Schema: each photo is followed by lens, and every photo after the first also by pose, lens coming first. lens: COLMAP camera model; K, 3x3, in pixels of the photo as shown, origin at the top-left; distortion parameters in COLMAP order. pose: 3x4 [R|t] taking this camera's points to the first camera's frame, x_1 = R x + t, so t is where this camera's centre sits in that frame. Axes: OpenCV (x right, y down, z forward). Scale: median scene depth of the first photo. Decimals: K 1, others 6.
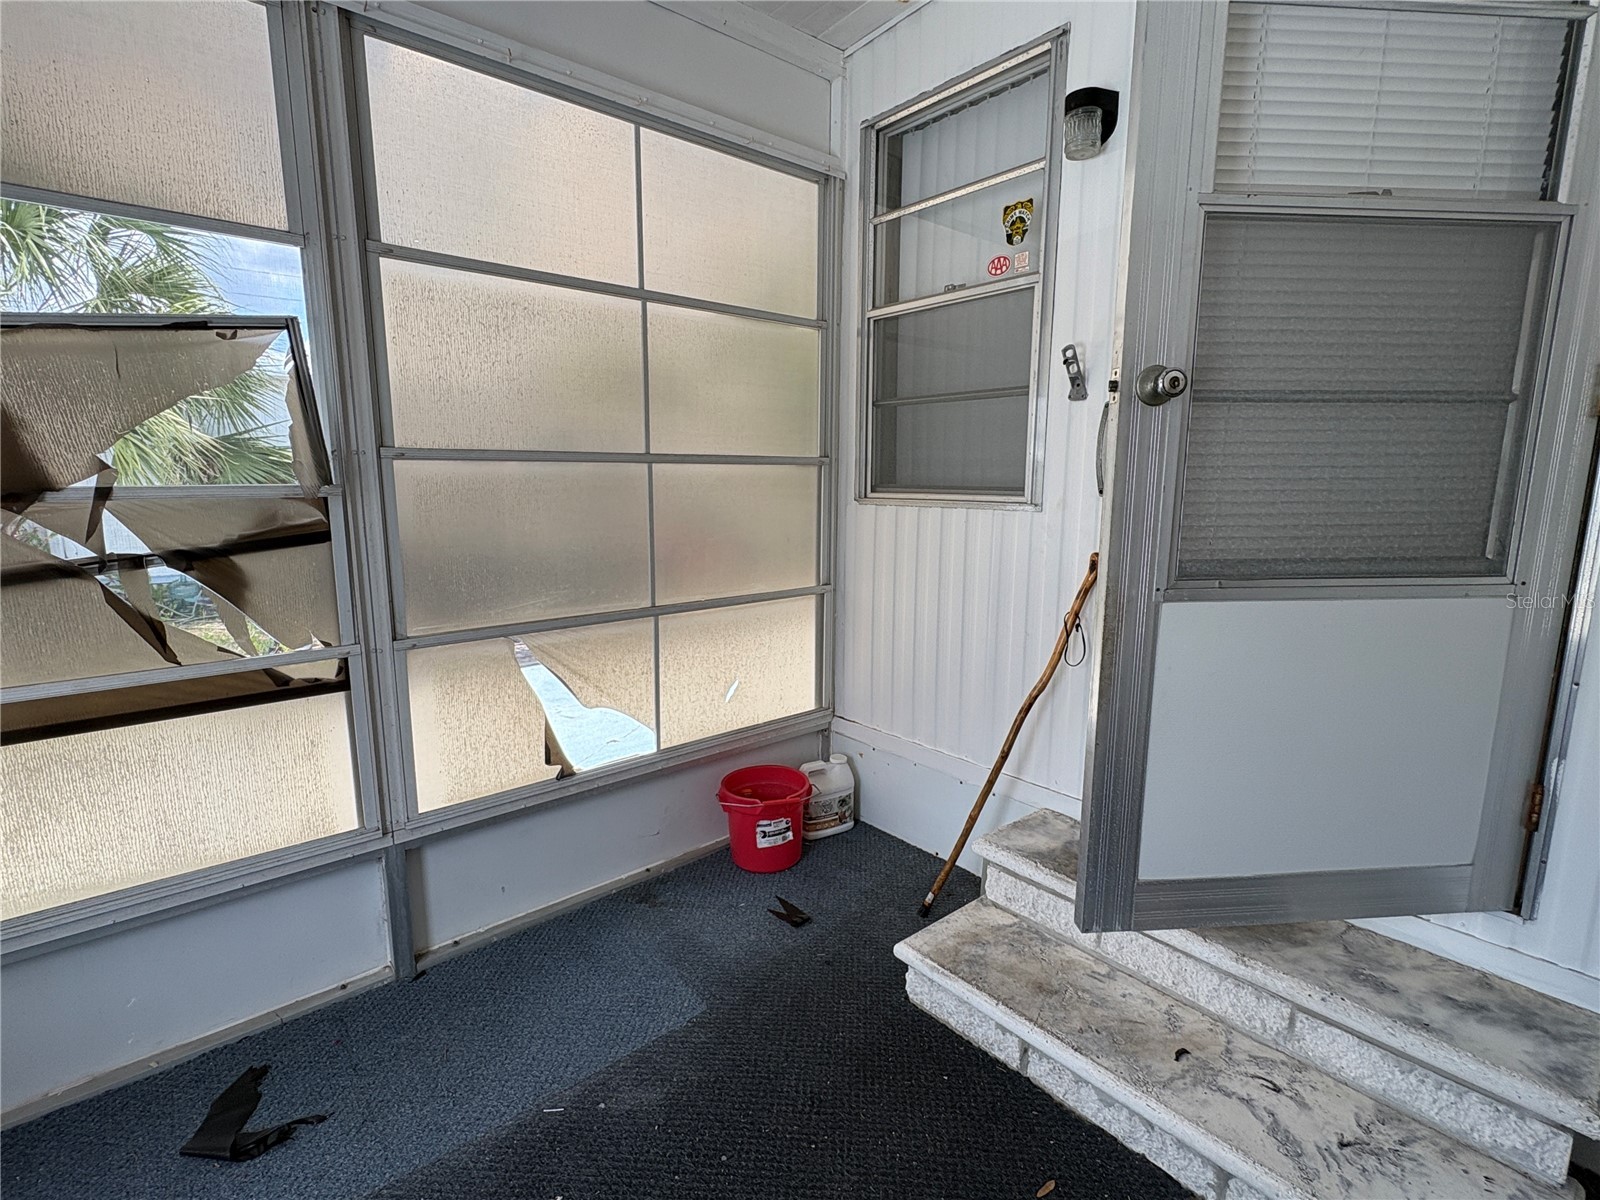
lens RADIAL K [[759.1, 0, 798.7], [0, 759.1, 601.3], [0, 0, 1]] dist [-0.002842, 0.001958]
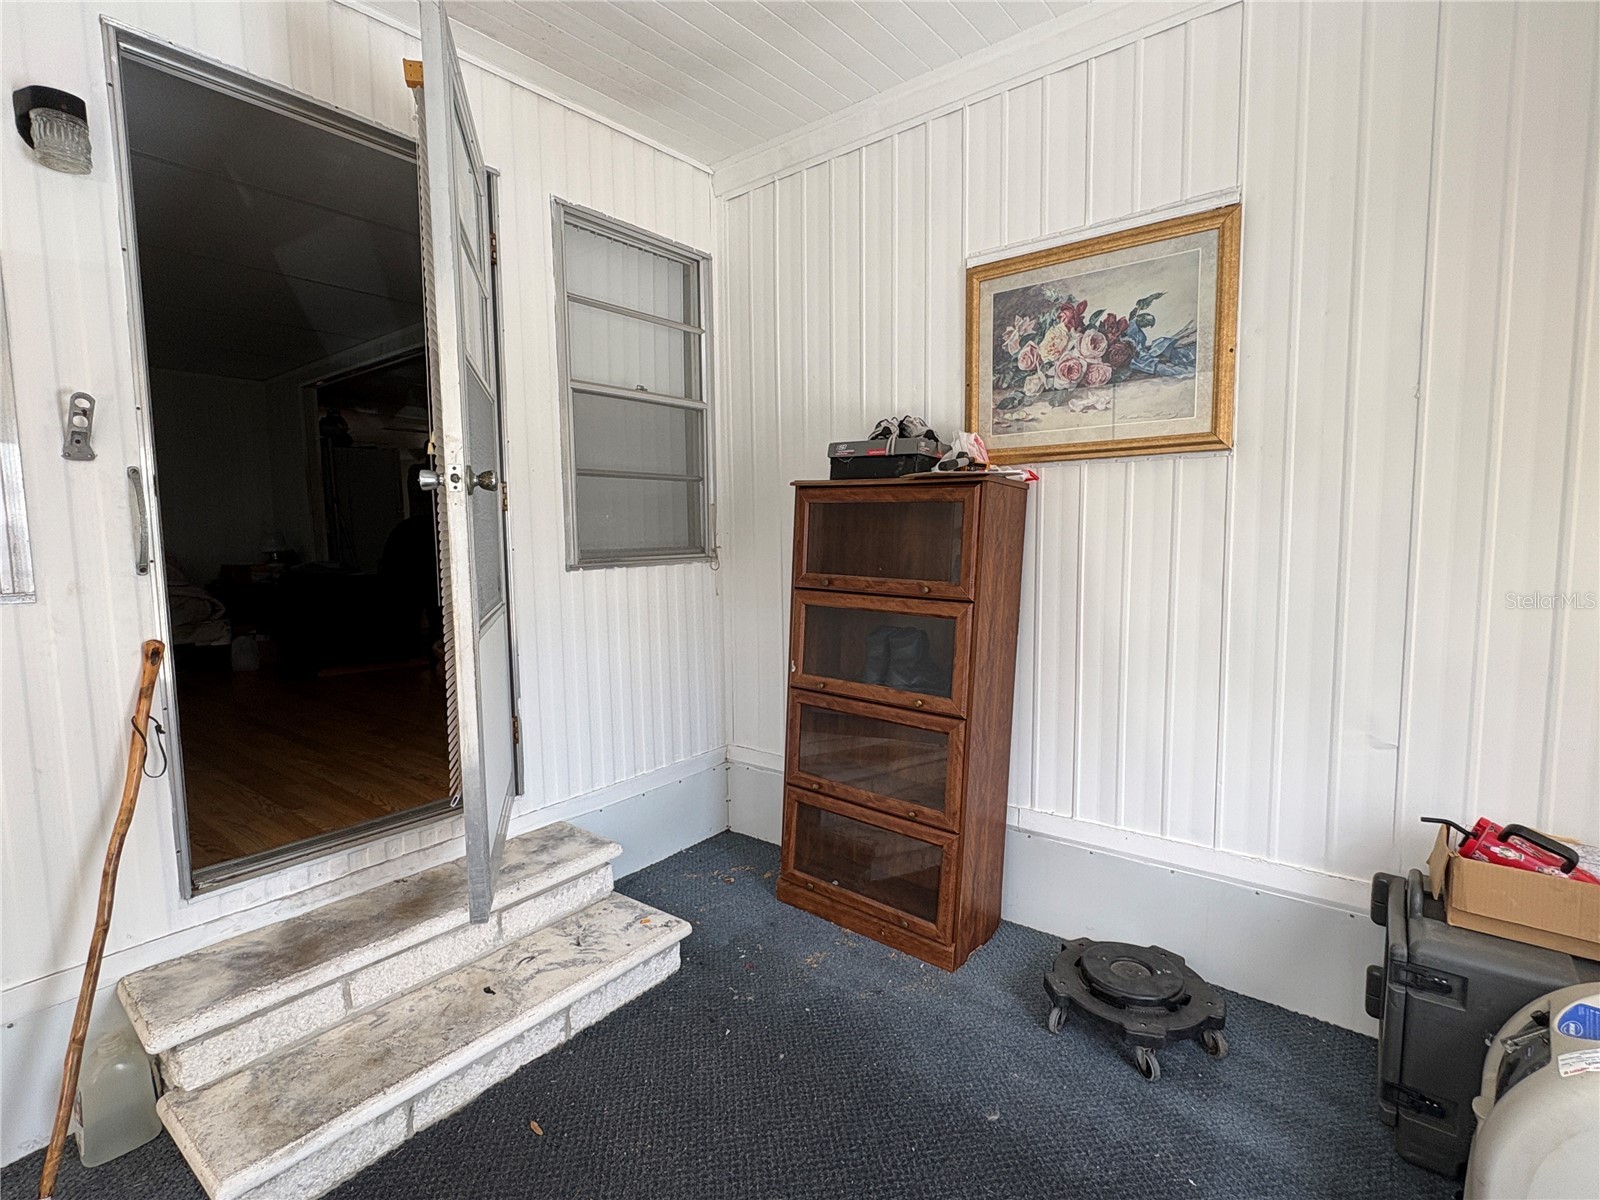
lens RADIAL K [[759.1, 0, 801.7], [0, 759.1, 599.9], [0, 0, 1]] dist [-0.002842, 0.001958]
pose [[-0.206517, -0.089568, 0.974335, -0.614619], [0.171958, 0.976980, 0.126258, -0.094126], [-0.963214, 0.193619, -0.186361, 0.460831]]
